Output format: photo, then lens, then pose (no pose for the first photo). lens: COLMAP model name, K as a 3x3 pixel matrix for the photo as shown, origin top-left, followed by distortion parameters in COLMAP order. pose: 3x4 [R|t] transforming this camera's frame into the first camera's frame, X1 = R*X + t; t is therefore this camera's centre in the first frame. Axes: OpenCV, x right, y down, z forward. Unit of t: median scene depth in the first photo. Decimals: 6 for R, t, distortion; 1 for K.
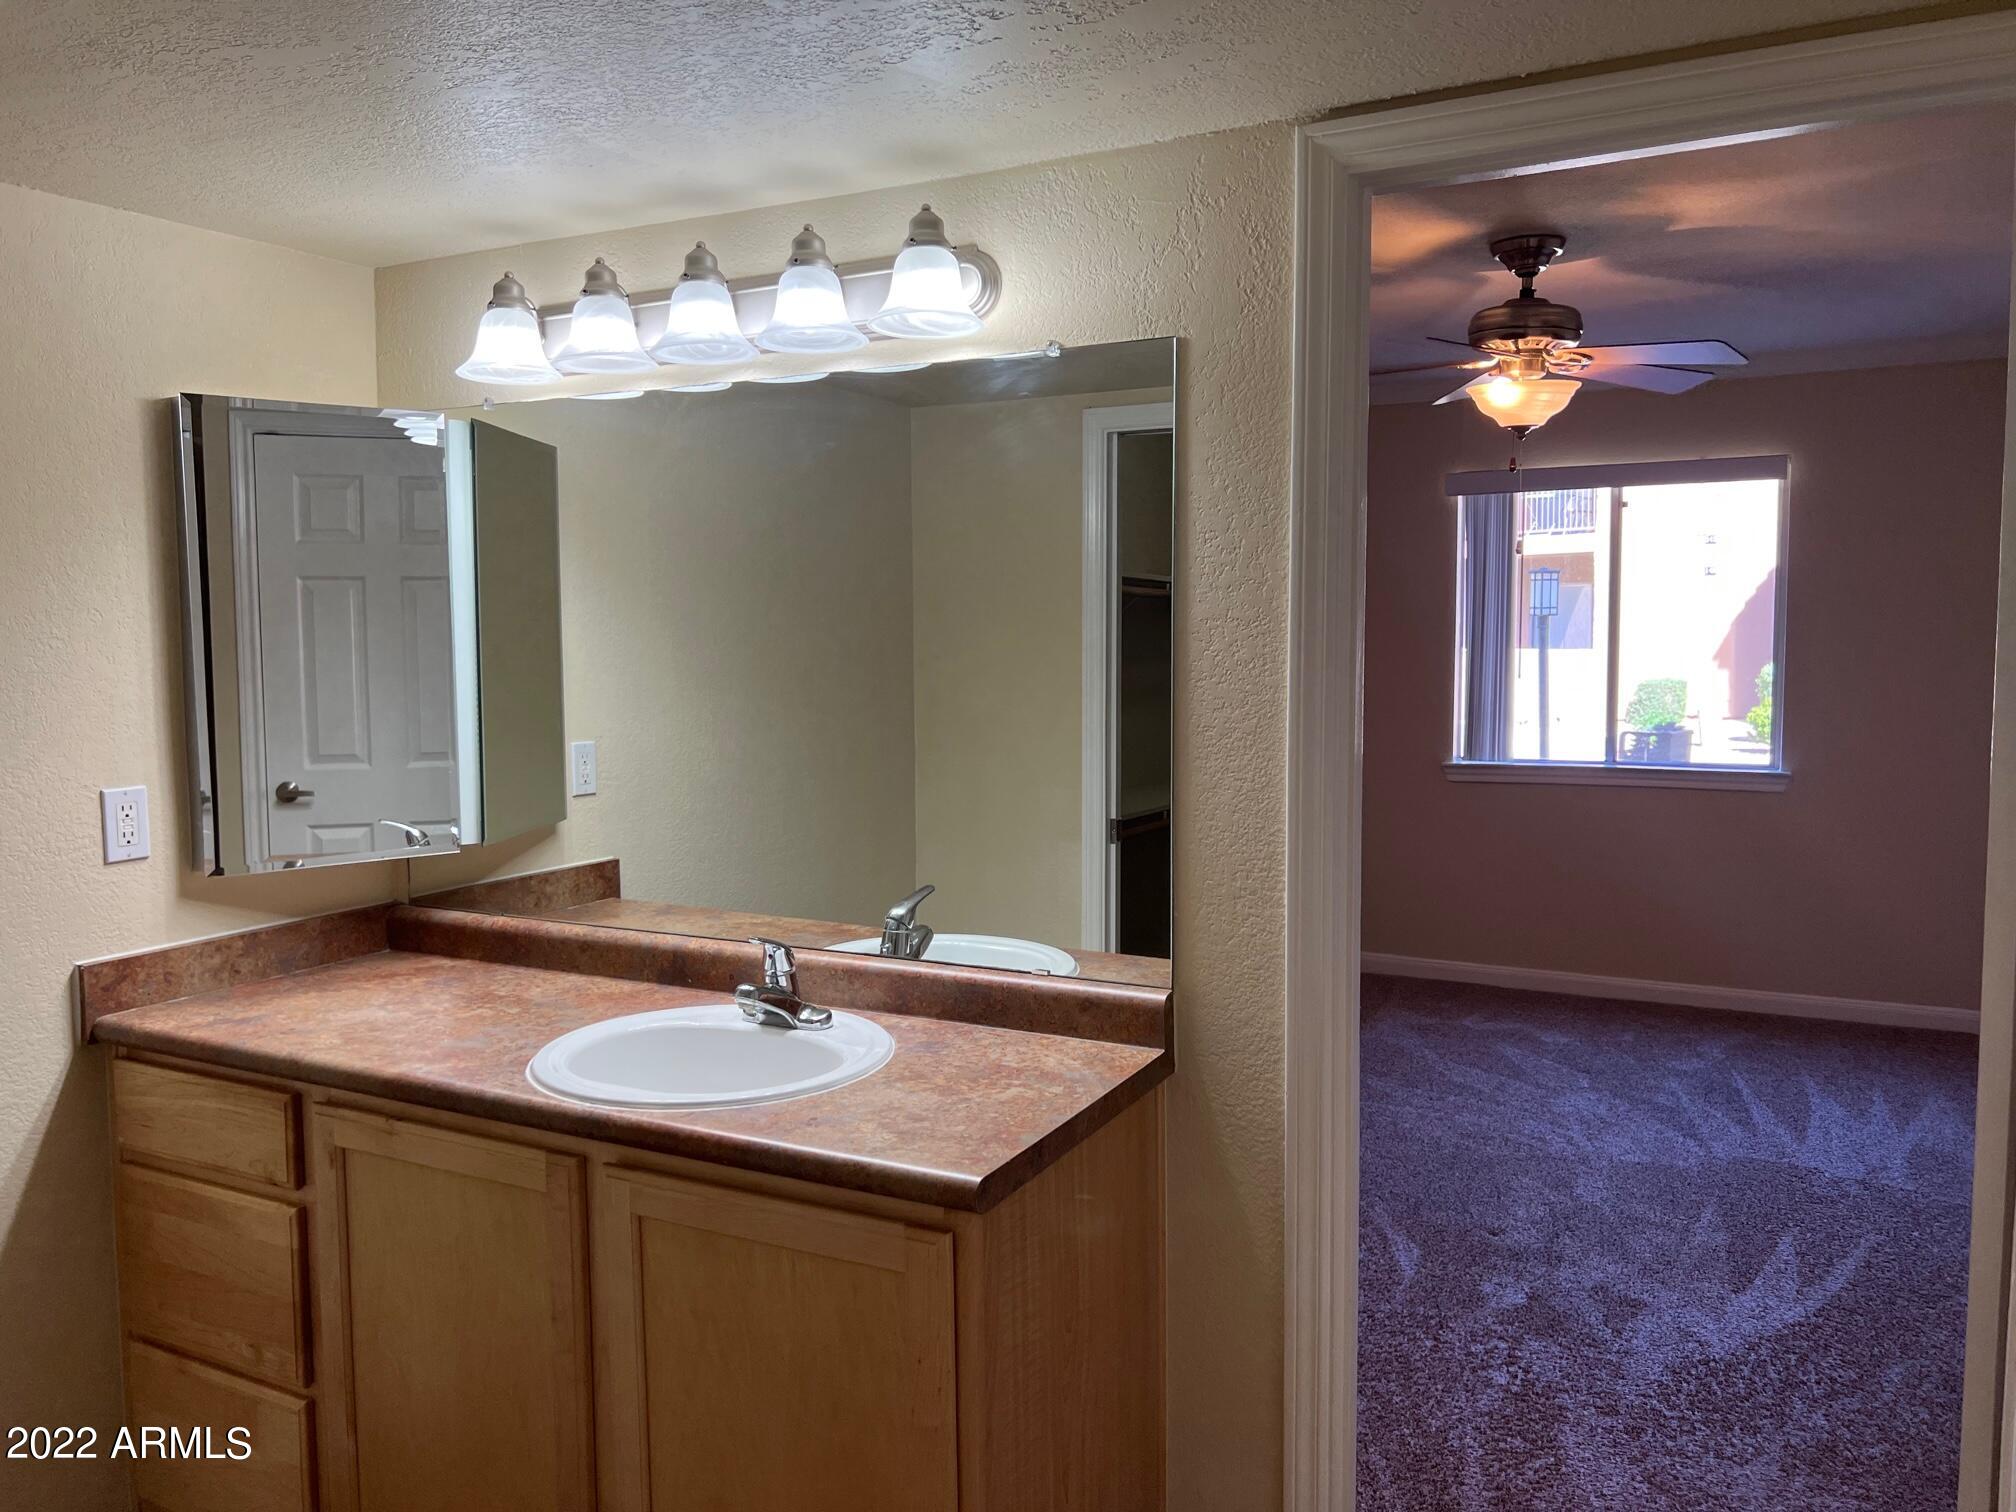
lens RADIAL K [[1525.2, 0, 1007.0], [0, 1525.2, 739.8], [0, 0, 1]] dist [-0.006153, 0.010717]
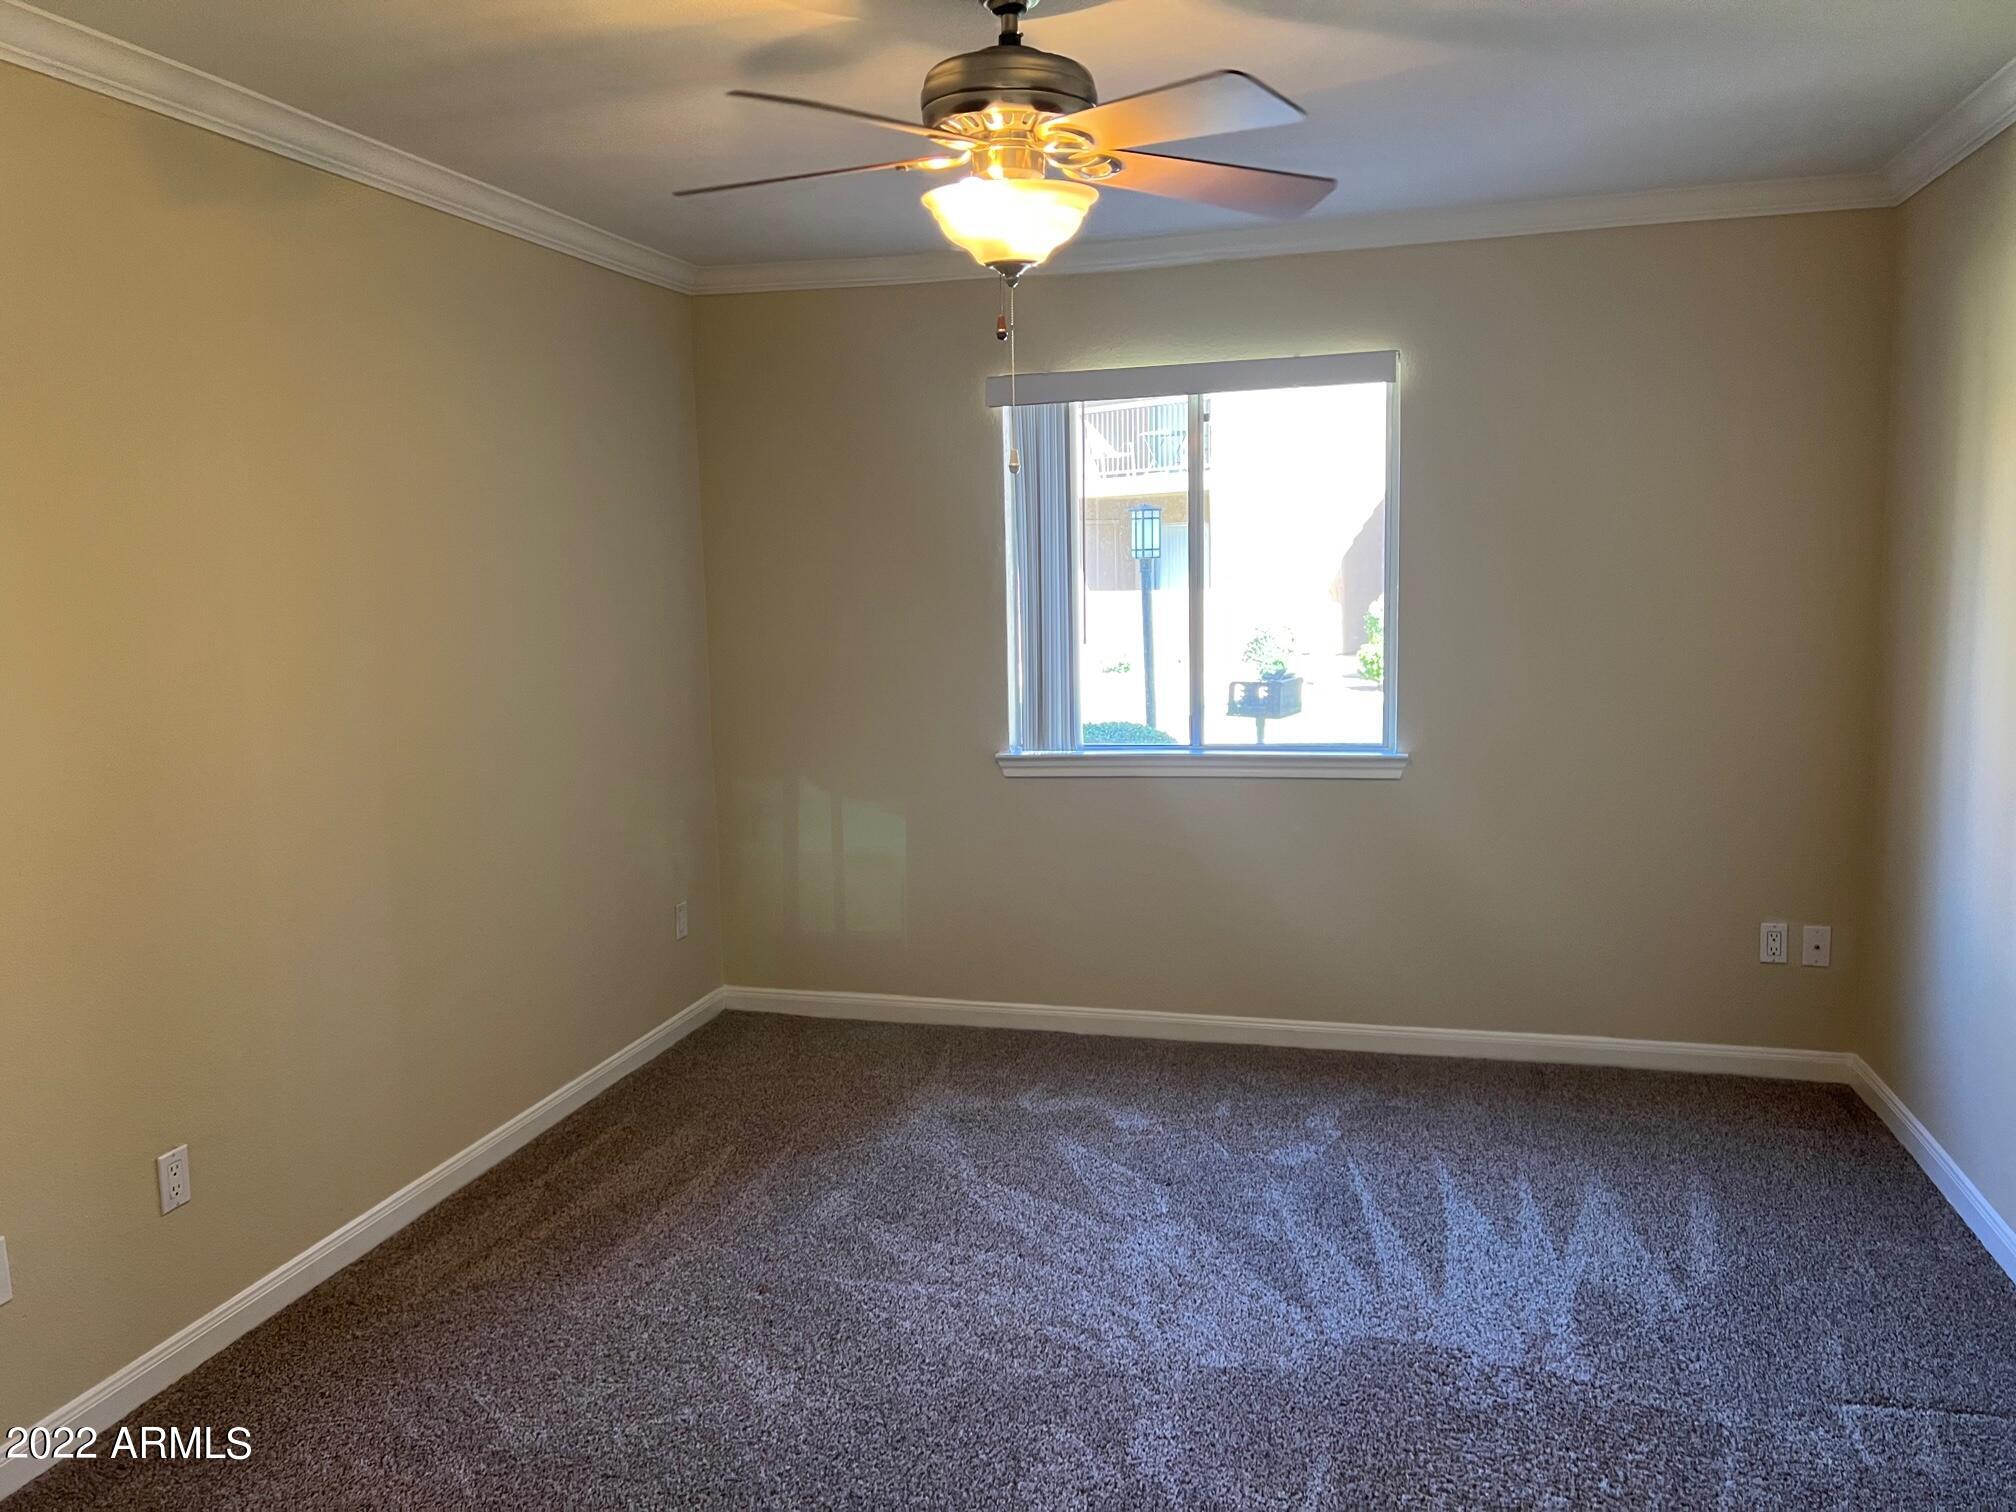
lens RADIAL K [[1525.2, 0, 1008.0], [0, 1525.2, 771.4], [0, 0, 1]] dist [-0.006153, 0.010717]
pose [[0.973605, -0.049490, 0.222812, 0.158750], [0.036977, 0.997514, 0.059989, -0.030364], [-0.225226, -0.050166, 0.973014, 0.324679]]
